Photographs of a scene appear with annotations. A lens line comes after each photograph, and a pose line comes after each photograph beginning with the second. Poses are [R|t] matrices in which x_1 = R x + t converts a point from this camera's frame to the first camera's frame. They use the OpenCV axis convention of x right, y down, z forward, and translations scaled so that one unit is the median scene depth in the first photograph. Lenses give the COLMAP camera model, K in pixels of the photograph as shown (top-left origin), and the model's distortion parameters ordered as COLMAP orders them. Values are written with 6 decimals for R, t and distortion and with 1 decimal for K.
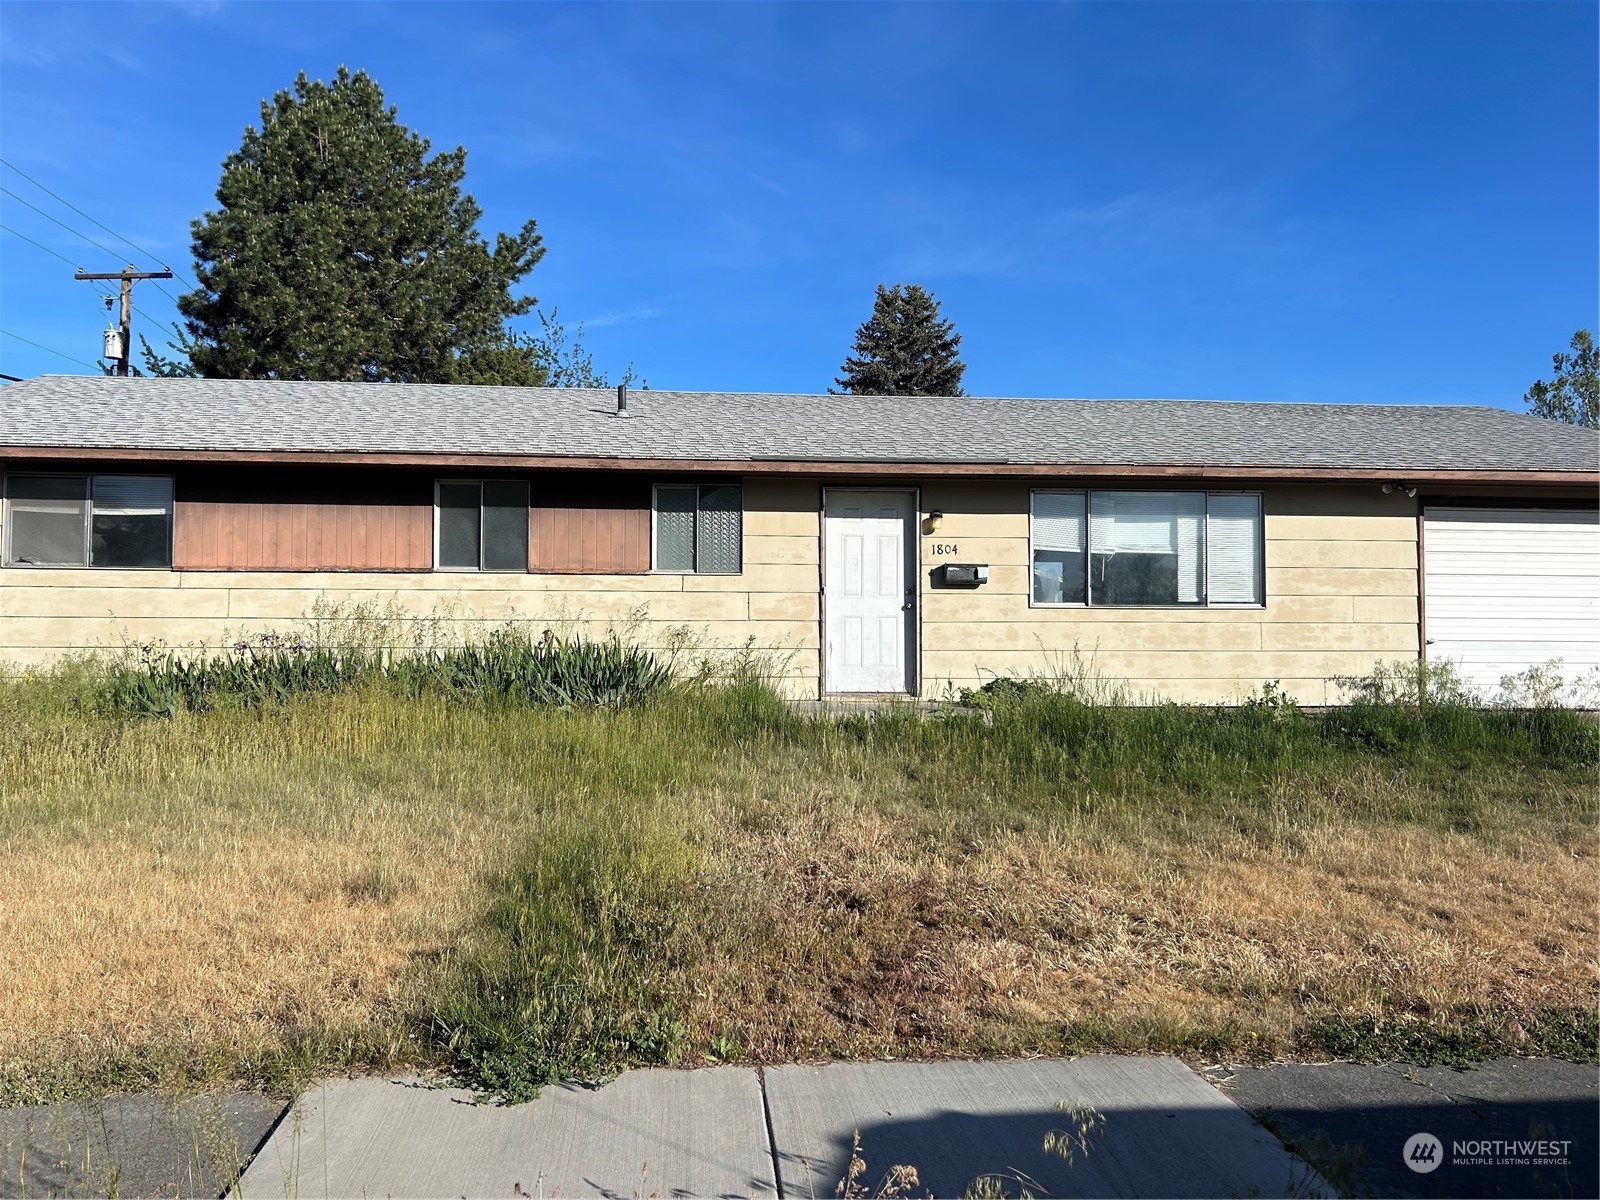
lens RADIAL K [[1214.5, 0, 806.9], [0, 1214.5, 603.5], [0, 0, 1]] dist [0.171258, -0.396666]
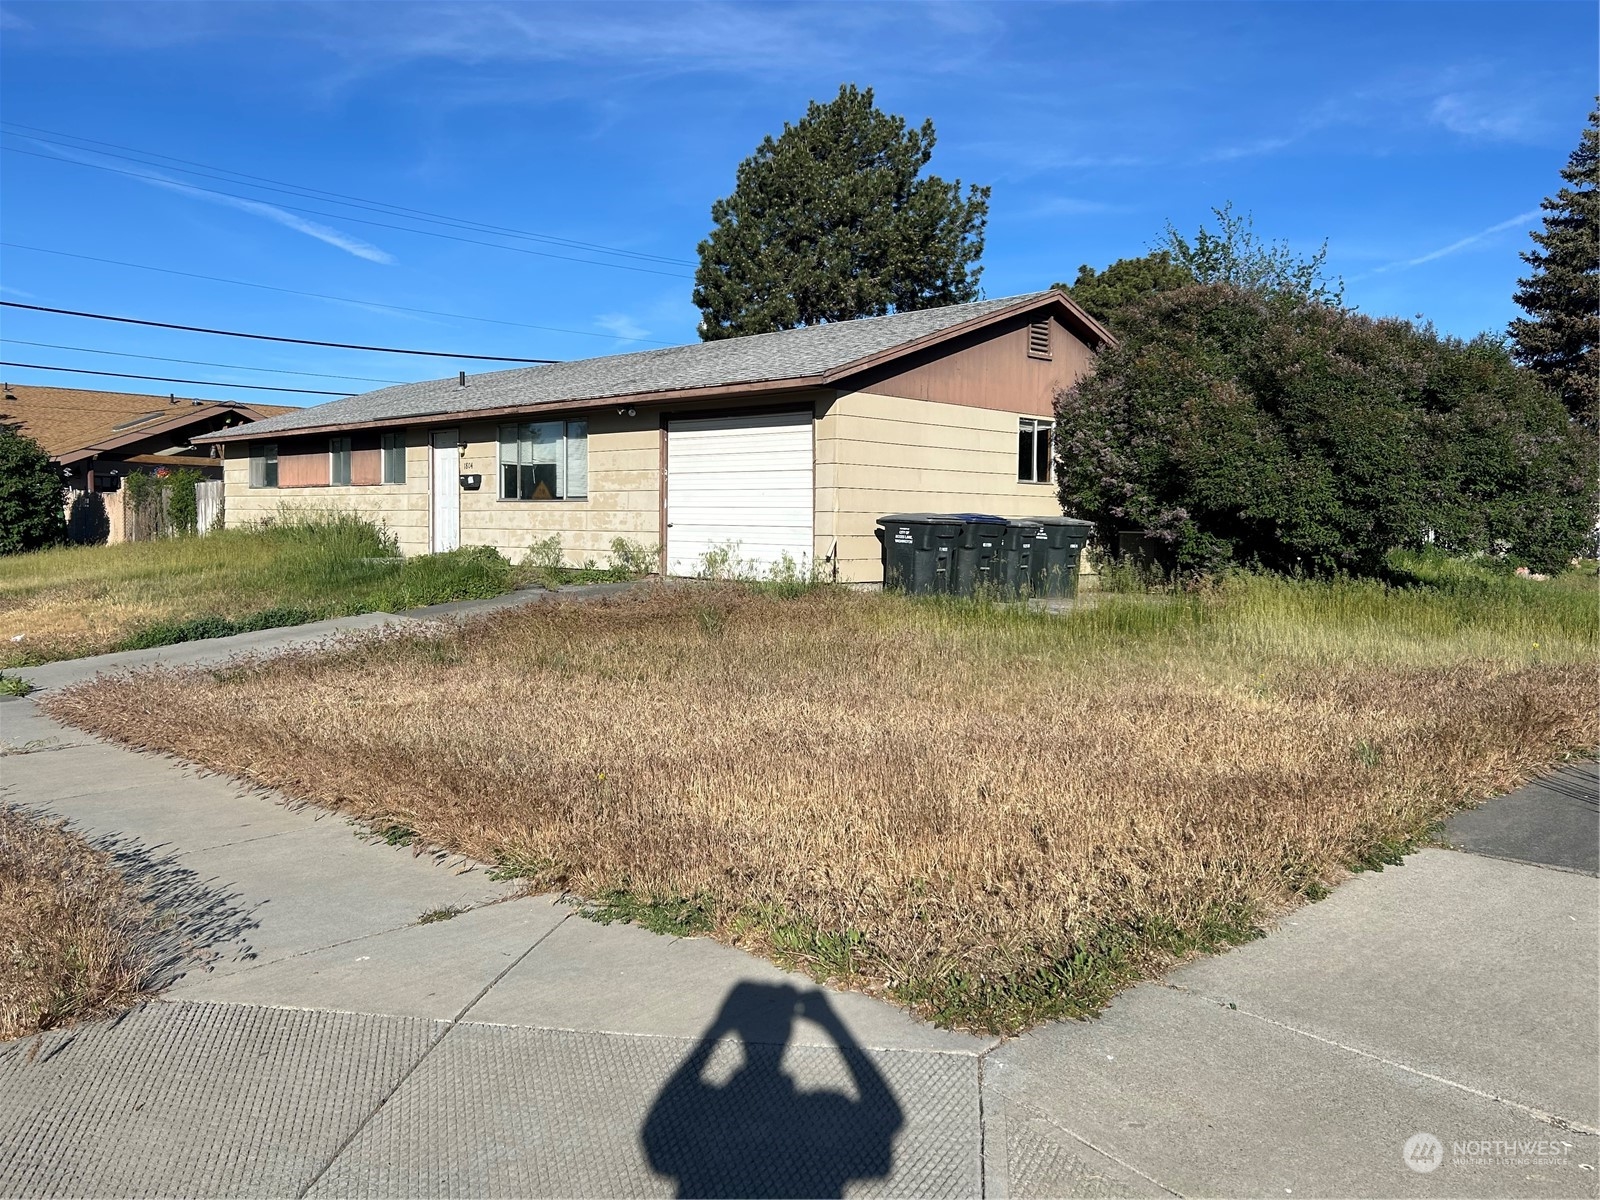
lens RADIAL K [[1214.5, 0, 806.9], [0, 1214.5, 603.5], [0, 0, 1]] dist [0.171258, -0.396666]
pose [[0.621973, 0.057422, -0.780930, 1.658380], [0.019323, 0.995878, 0.088617, 0.001959], [0.782800, -0.070207, 0.618300, 0.314361]]
